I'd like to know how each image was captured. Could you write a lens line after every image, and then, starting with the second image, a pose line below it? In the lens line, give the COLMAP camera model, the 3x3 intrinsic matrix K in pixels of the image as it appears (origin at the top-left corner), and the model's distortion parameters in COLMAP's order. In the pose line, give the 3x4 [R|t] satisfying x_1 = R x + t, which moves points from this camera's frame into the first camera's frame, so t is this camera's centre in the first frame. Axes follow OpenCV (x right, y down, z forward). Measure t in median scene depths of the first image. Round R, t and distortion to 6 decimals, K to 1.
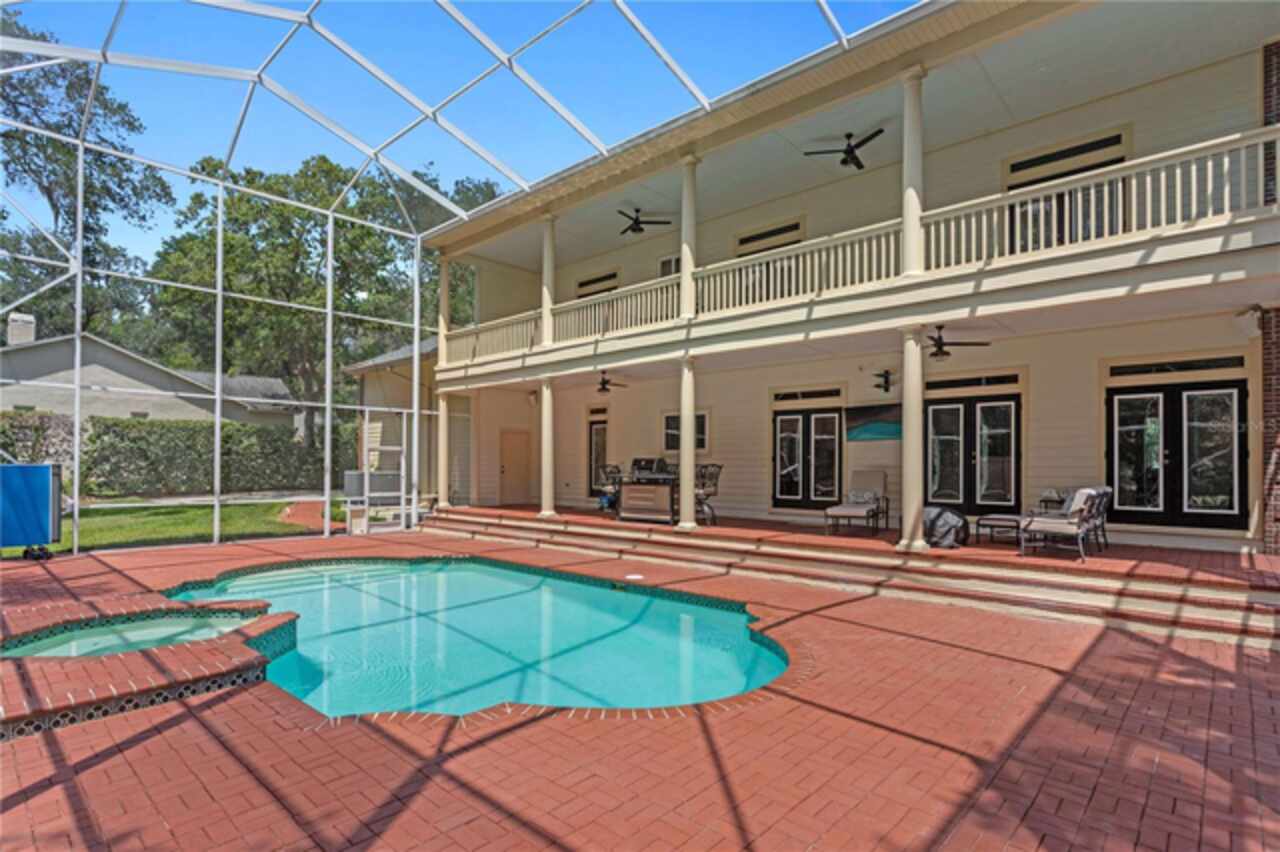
lens RADIAL K [[641.0, 0, 653.4], [0, 641.0, 429.6], [0, 0, 1]] dist [-0.001628, -0.000425]
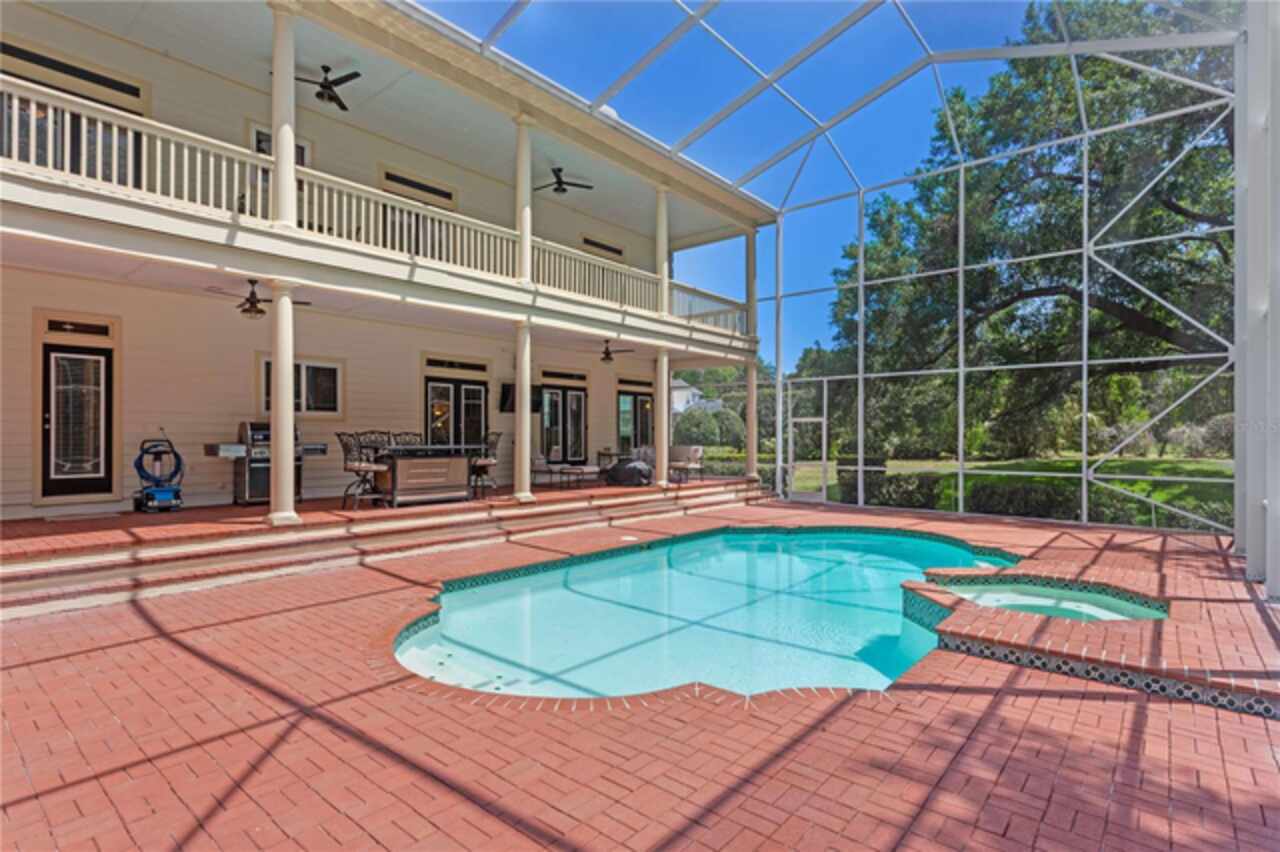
lens RADIAL K [[641.0, 0, 653.4], [0, 641.0, 429.6], [0, 0, 1]] dist [-0.001628, -0.000425]
pose [[-0.036867, 0.004245, 0.999311, -0.719122], [-0.060150, 0.998168, -0.006459, 0.033176], [-0.997508, -0.060347, -0.036544, 0.648054]]
